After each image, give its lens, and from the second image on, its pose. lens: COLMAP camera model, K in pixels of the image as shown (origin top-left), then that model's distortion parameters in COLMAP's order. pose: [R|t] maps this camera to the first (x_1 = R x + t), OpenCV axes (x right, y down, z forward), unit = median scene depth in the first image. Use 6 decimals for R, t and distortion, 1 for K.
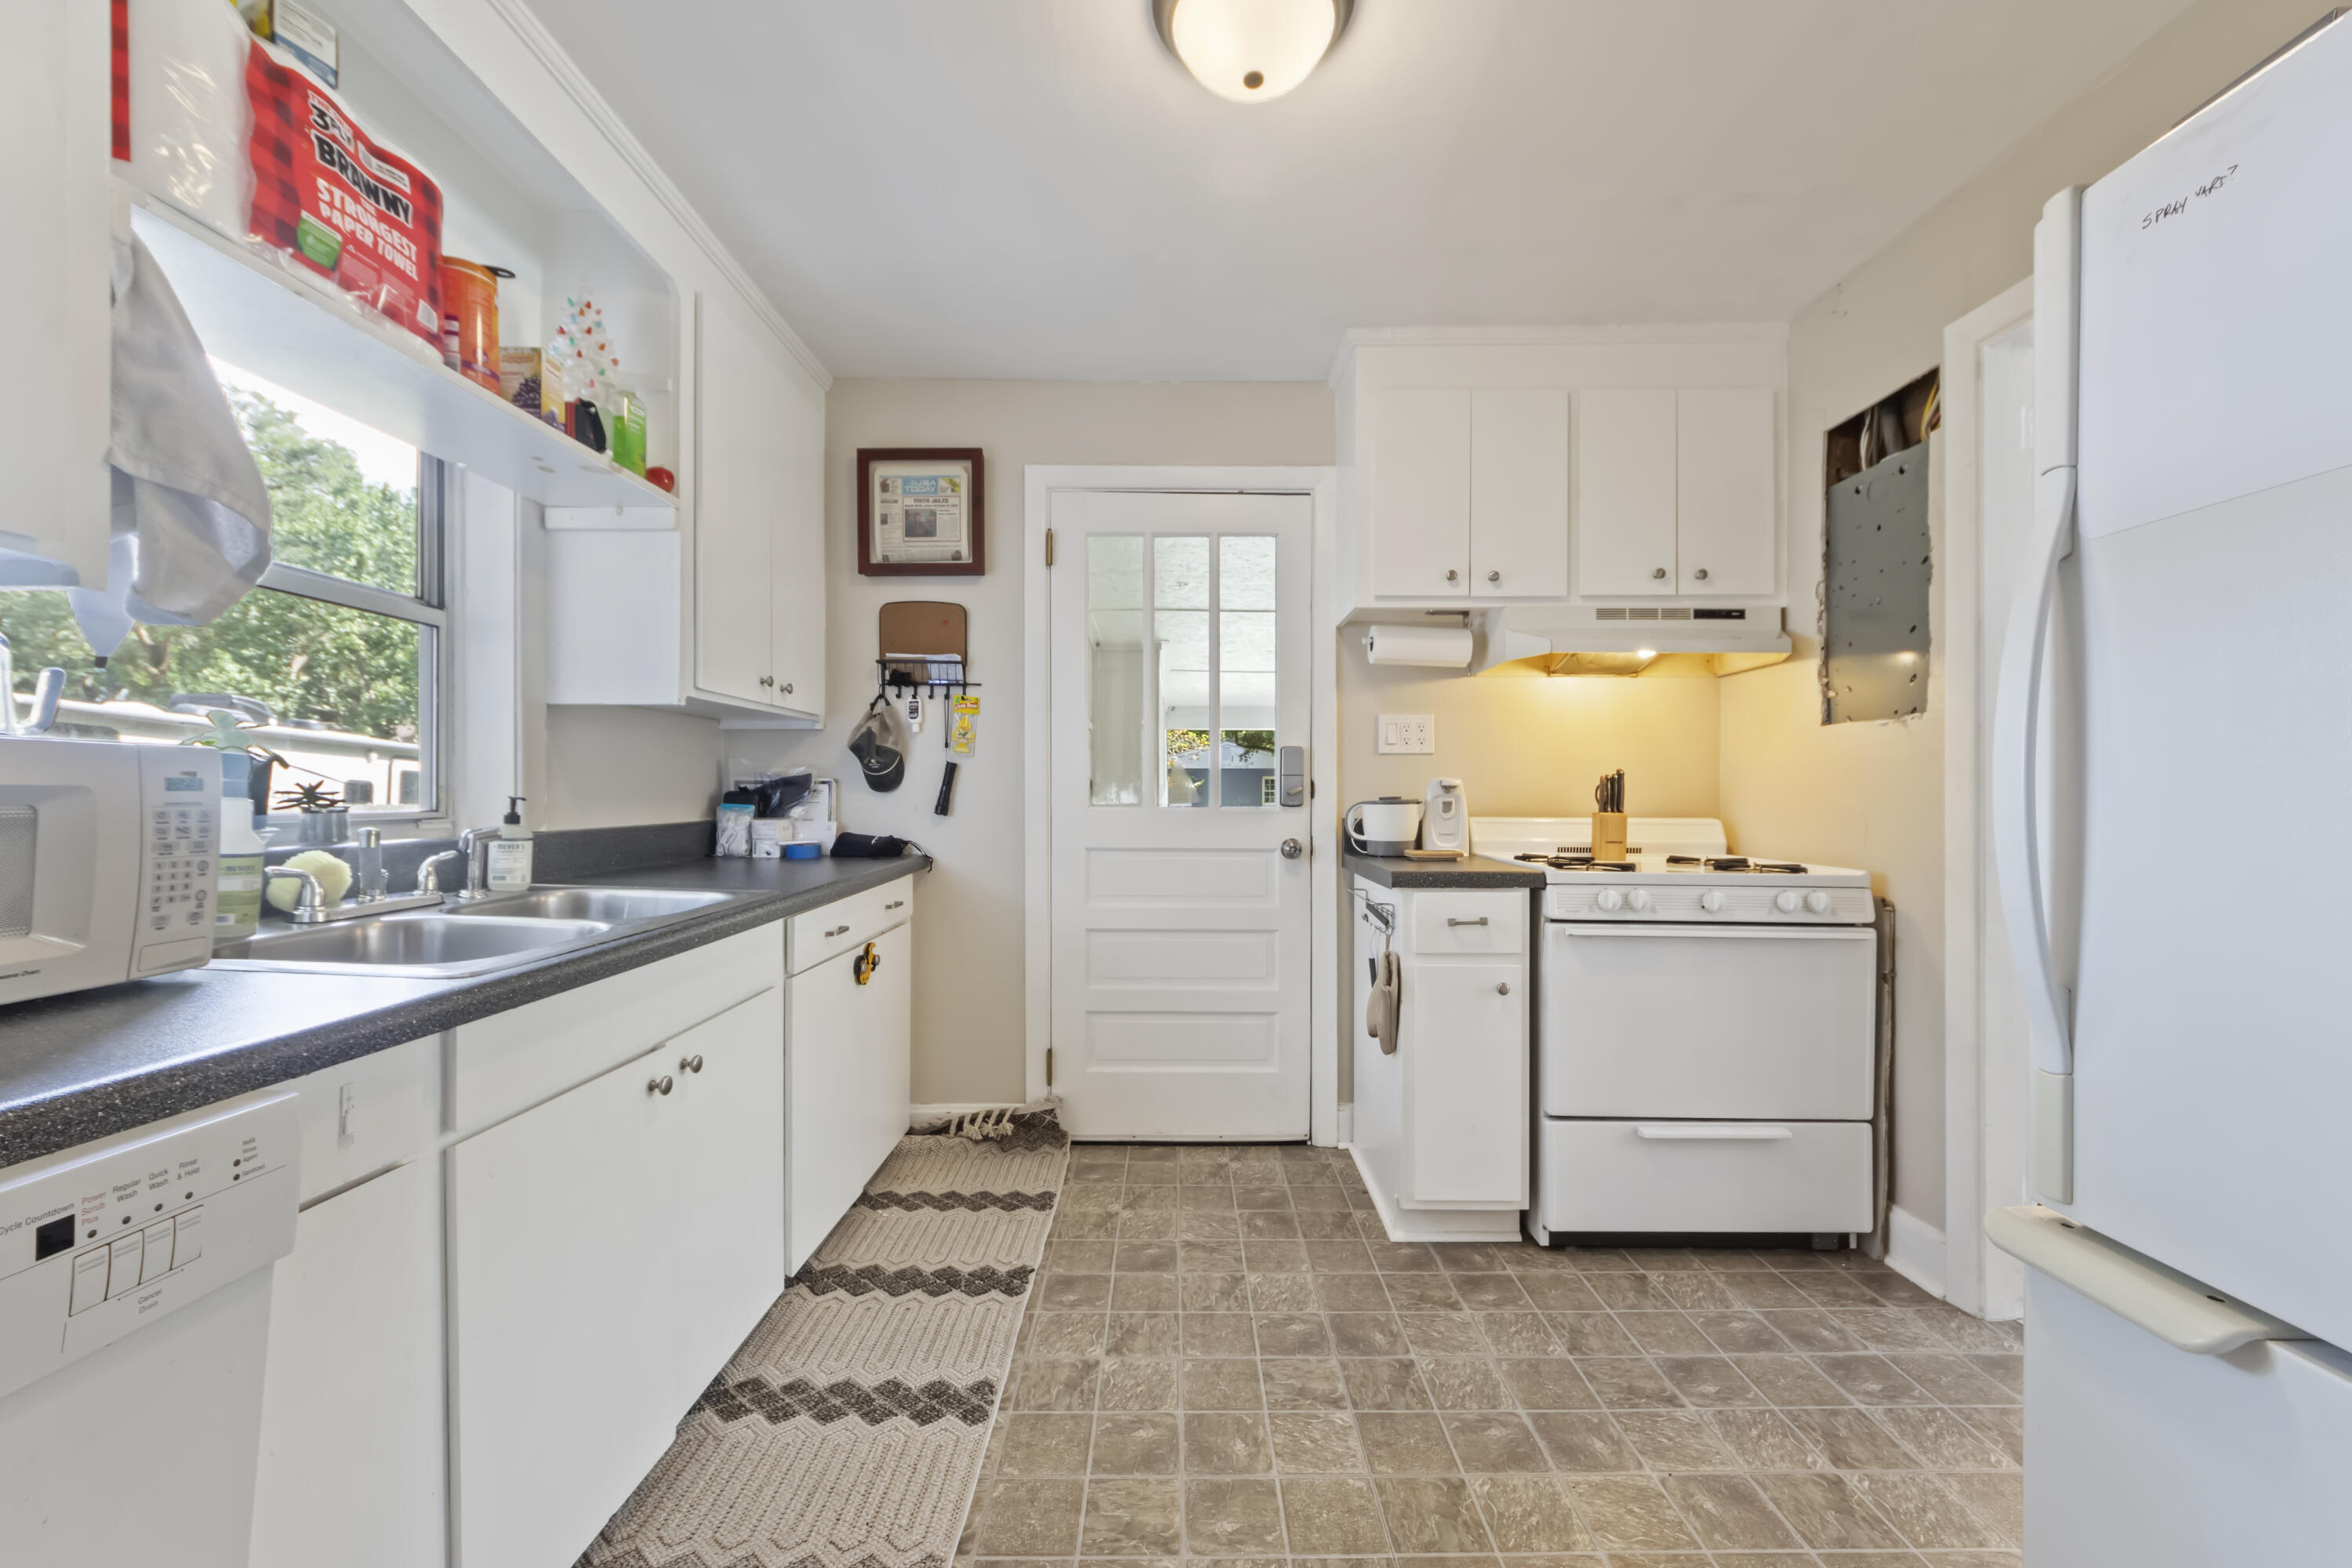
lens RADIAL K [[898.5, 0, 1180.3], [0, 898.5, 789.1], [0, 0, 1]] dist [0.006155, -0.001280]
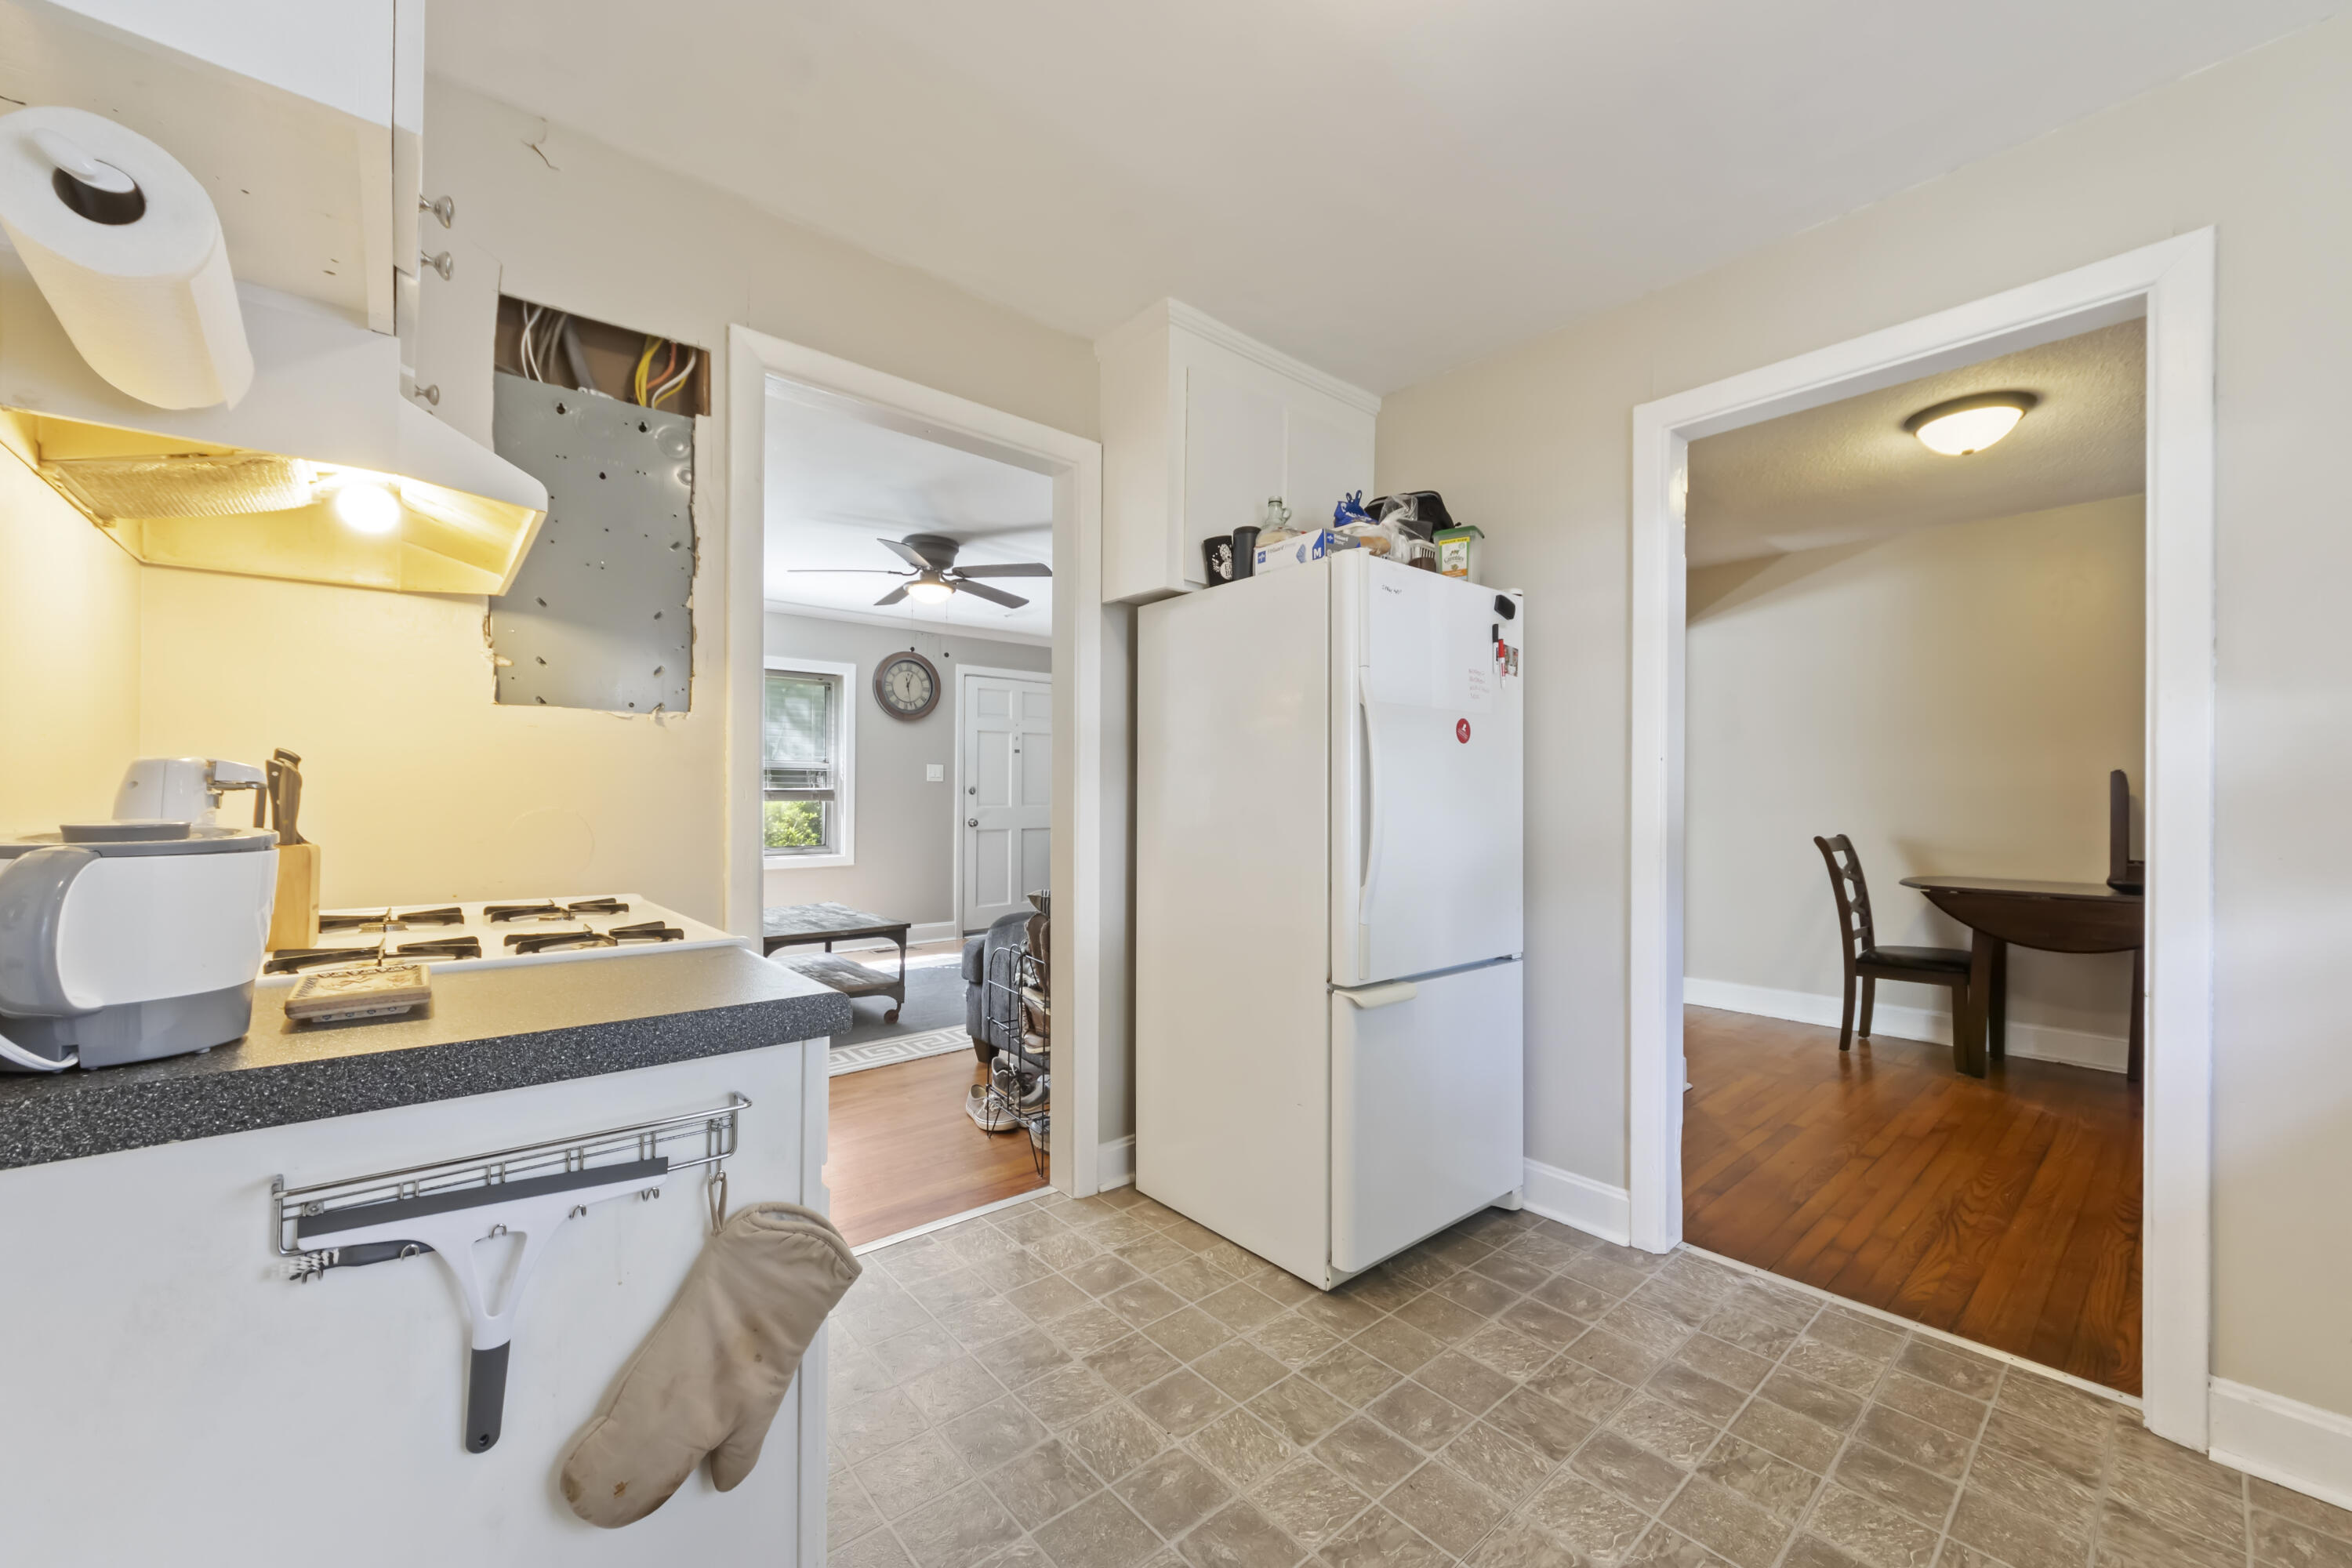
lens RADIAL K [[898.5, 0, 1187.8], [0, 898.5, 794.7], [0, 0, 1]] dist [0.006155, -0.001280]
pose [[-0.659488, -0.005597, 0.751694, -0.262792], [-0.004718, 0.999983, 0.003306, -0.008834], [-0.751700, -0.001366, -0.659504, 1.581458]]
